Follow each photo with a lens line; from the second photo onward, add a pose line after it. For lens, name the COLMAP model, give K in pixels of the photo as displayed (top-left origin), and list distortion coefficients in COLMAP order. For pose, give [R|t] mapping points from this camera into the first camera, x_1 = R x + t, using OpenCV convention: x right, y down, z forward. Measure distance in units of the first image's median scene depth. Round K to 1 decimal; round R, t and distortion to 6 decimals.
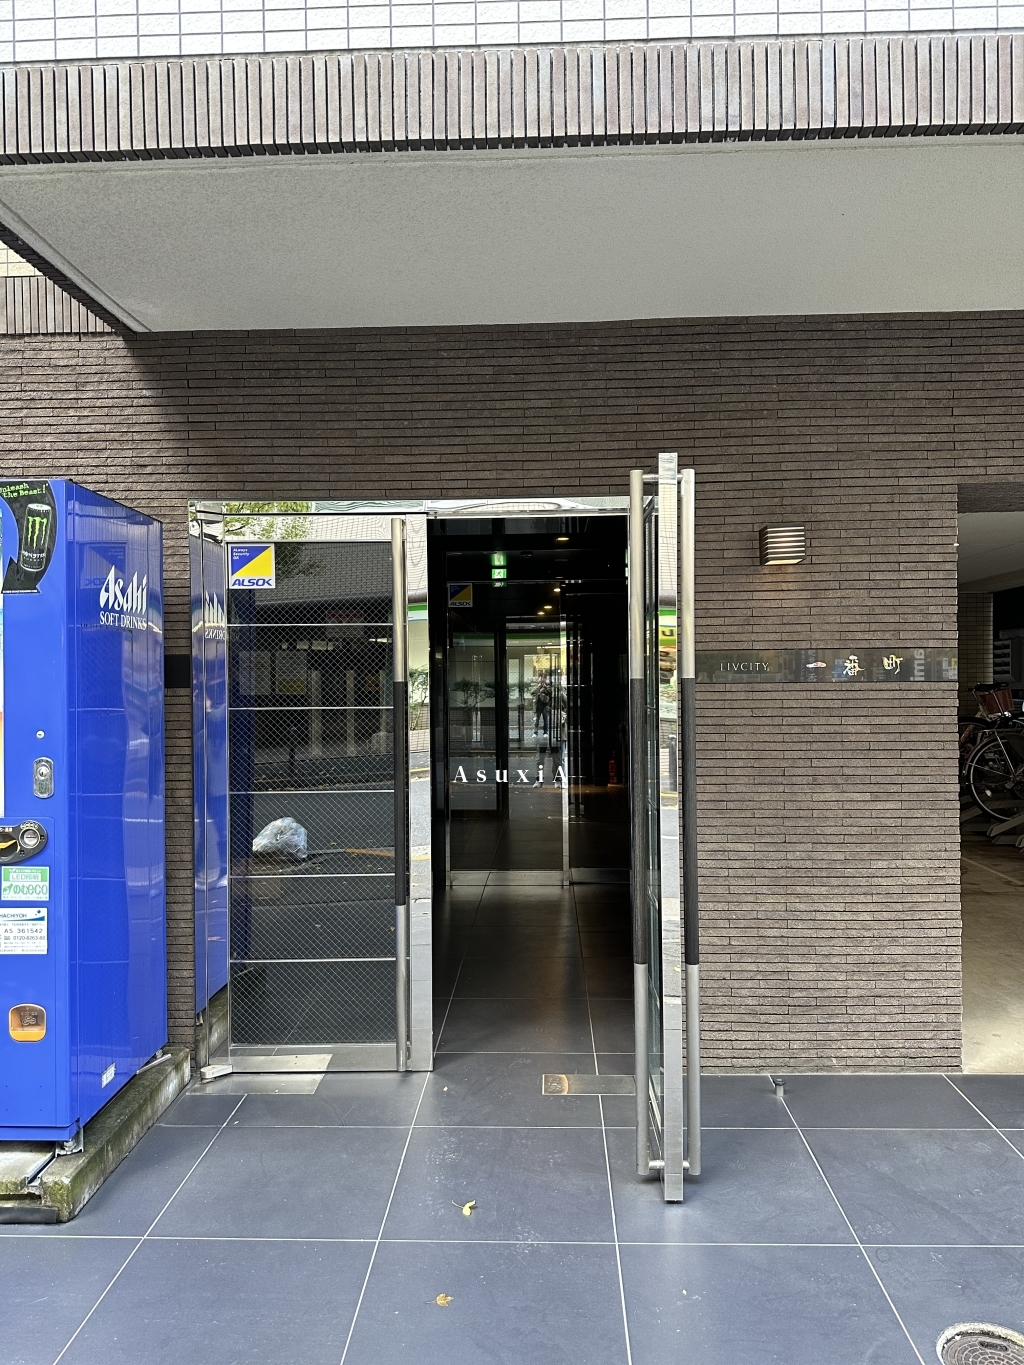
lens RADIAL K [[953.6, 0, 502.0], [0, 953.6, 689.0], [0, 0, 1]] dist [0.043421, -0.044970]
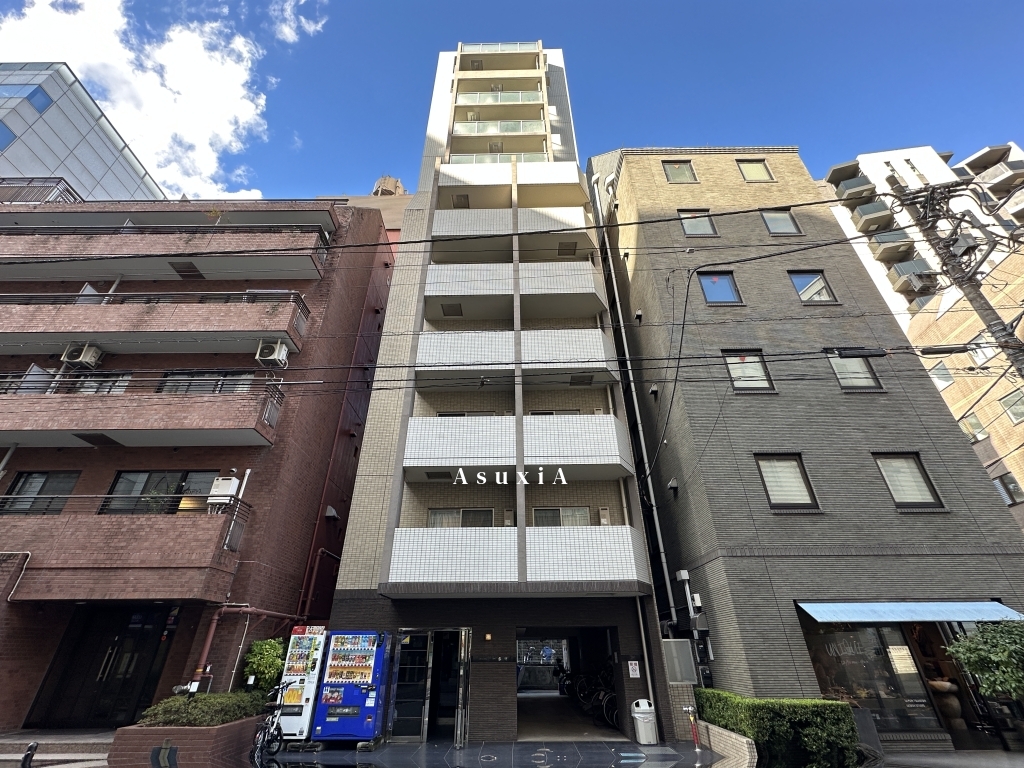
lens RADIAL K [[432.2, 0, 502.8], [0, 432.2, 388.3], [0, 0, 1]] dist [-0.000453, -0.000235]
pose [[0.999783, 0.015191, 0.014268, 0.319755], [-0.005293, 0.847255, -0.531159, -0.022664], [-0.020158, 0.530969, 0.847152, -2.362573]]
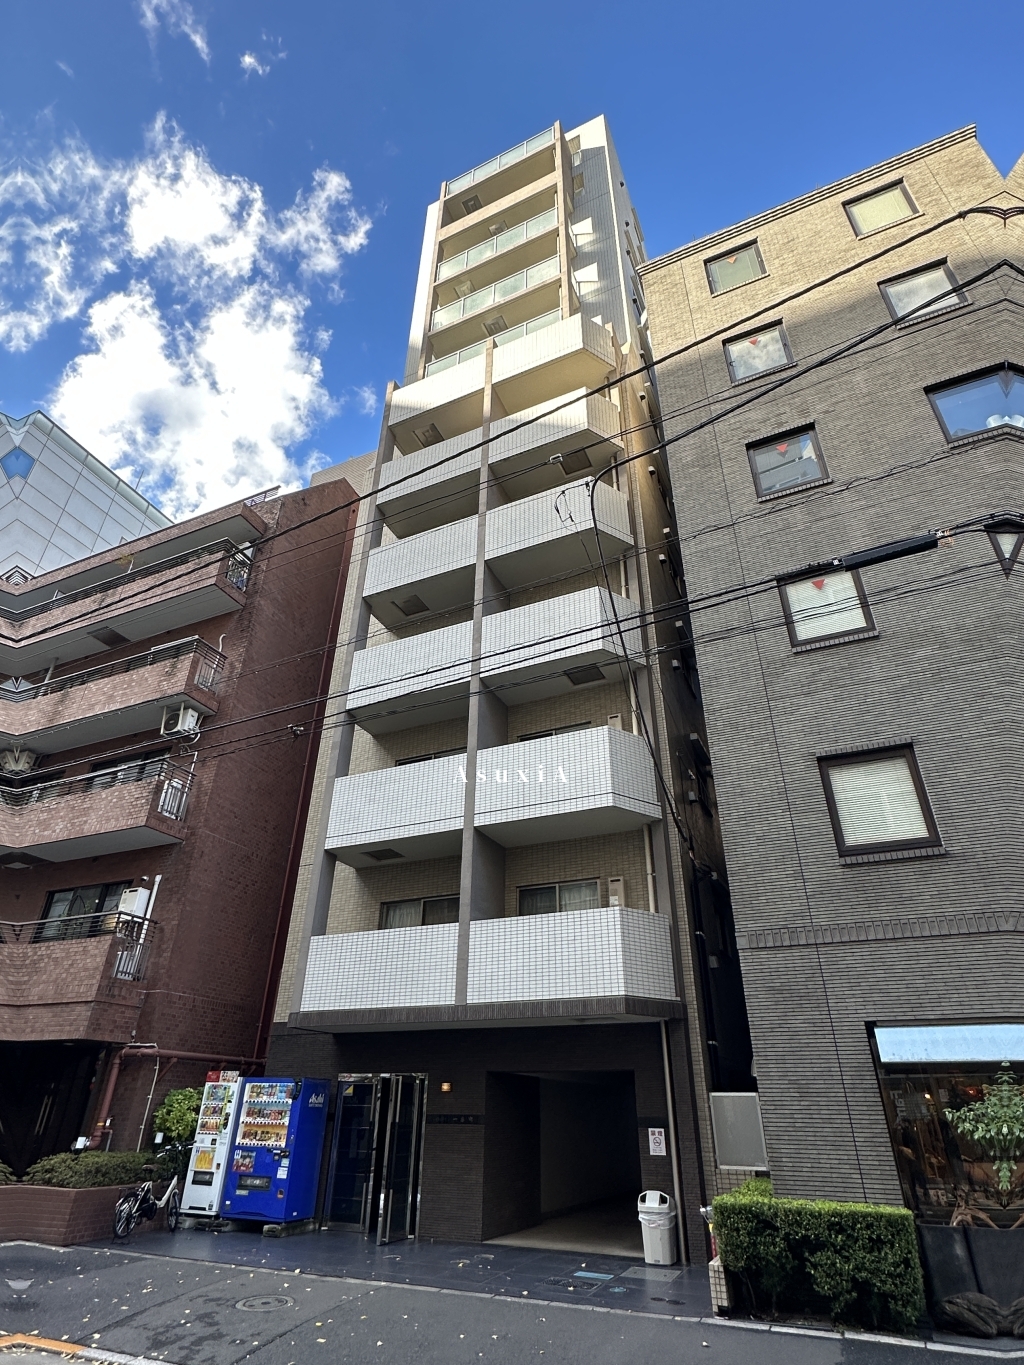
lens RADIAL K [[700.5, 0, 506.7], [0, 700.5, 684.3], [0, 0, 1]] dist [-0.002338, 0.000759]
pose [[0.924239, -0.180407, -0.336505, 1.942713], [-0.025604, 0.850063, -0.526058, -0.037296], [0.380955, 0.494819, 0.781042, -2.311433]]
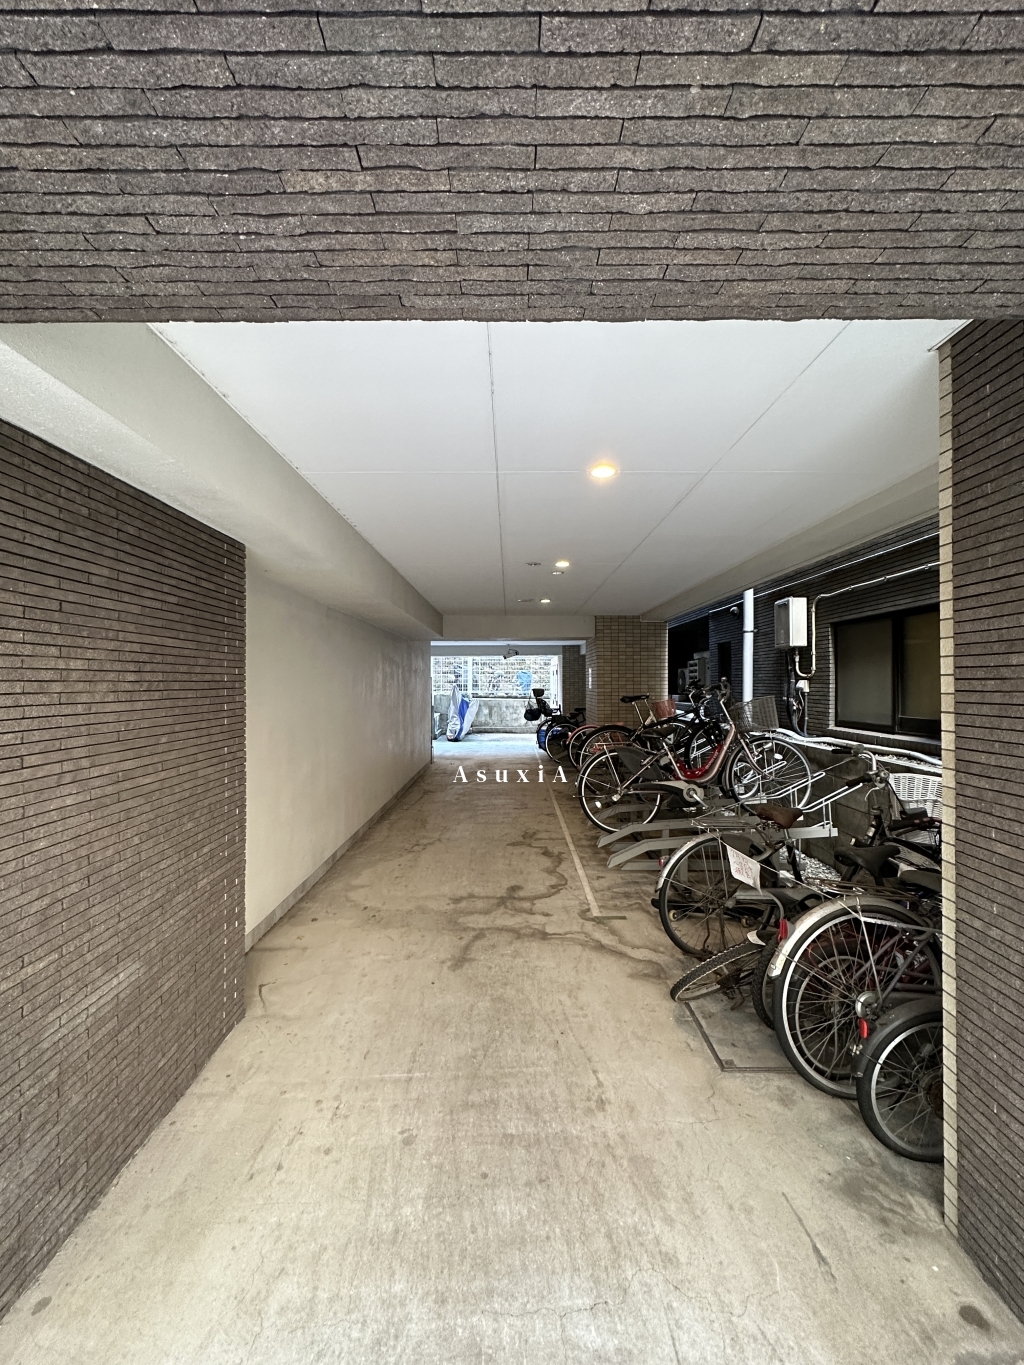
lens RADIAL K [[538.8, 0, 499.2], [0, 538.8, 679.3], [0, 0, 1]] dist [-0.001751, 0.000061]
pose [[0.999455, 0.009586, 0.031582, 0.818180], [-0.009140, 0.999857, -0.014220, -0.037834], [-0.031714, 0.013924, 0.999400, 0.907245]]
